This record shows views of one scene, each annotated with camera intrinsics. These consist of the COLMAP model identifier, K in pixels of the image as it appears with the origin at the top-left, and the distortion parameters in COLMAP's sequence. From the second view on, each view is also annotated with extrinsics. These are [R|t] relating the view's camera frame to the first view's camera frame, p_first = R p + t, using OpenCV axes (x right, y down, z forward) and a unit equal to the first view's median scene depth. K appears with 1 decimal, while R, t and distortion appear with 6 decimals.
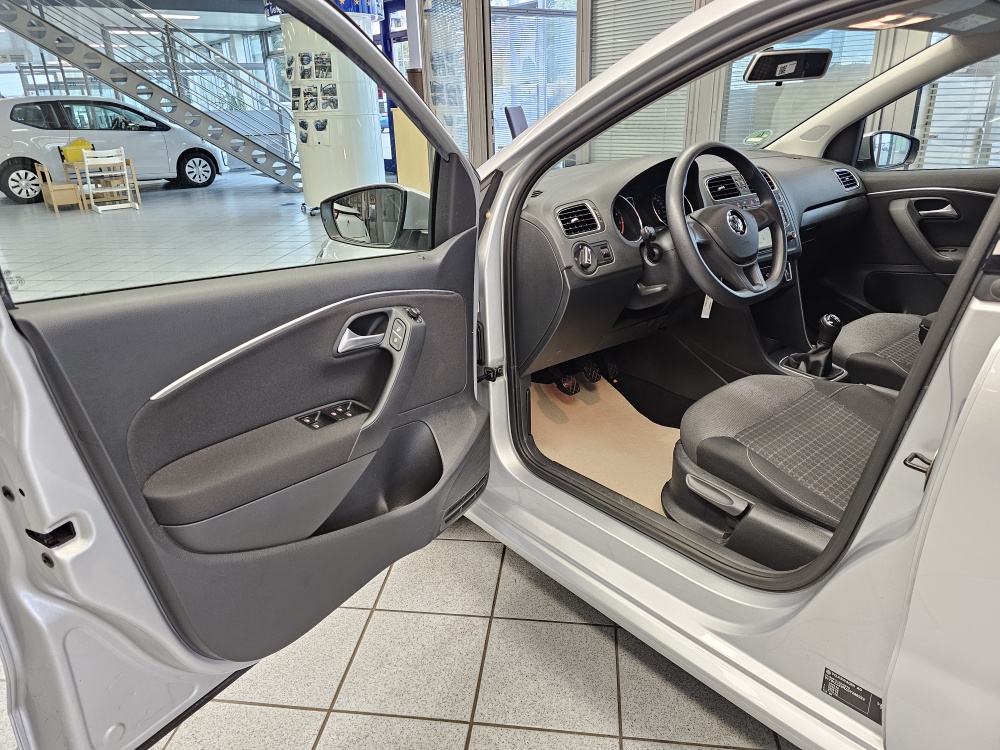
lens RADIAL K [[663.7, 0, 494.8], [0, 663.7, 378.3], [0, 0, 1]] dist [0.065320, -0.074614]
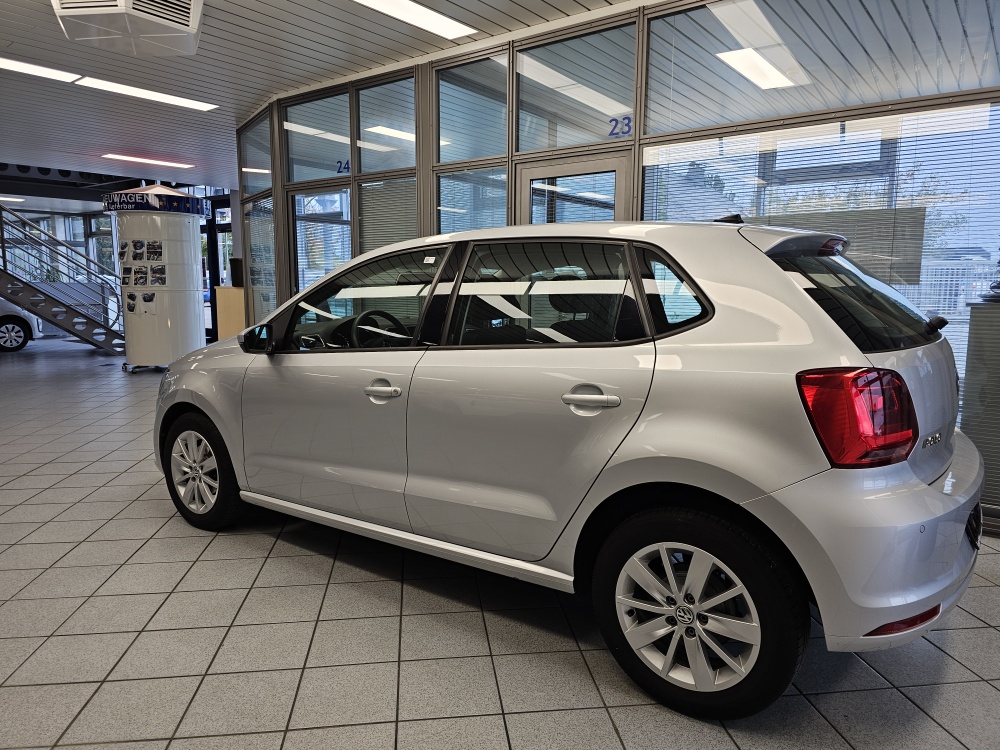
lens RADIAL K [[663.7, 0, 494.8], [0, 663.7, 378.3], [0, 0, 1]] dist [0.065320, -0.074614]
pose [[0.967776, -0.000773, 0.251810, 0.026887], [0.063696, 0.968226, -0.241829, 0.075779], [-0.243622, 0.250075, 0.937076, -0.196487]]
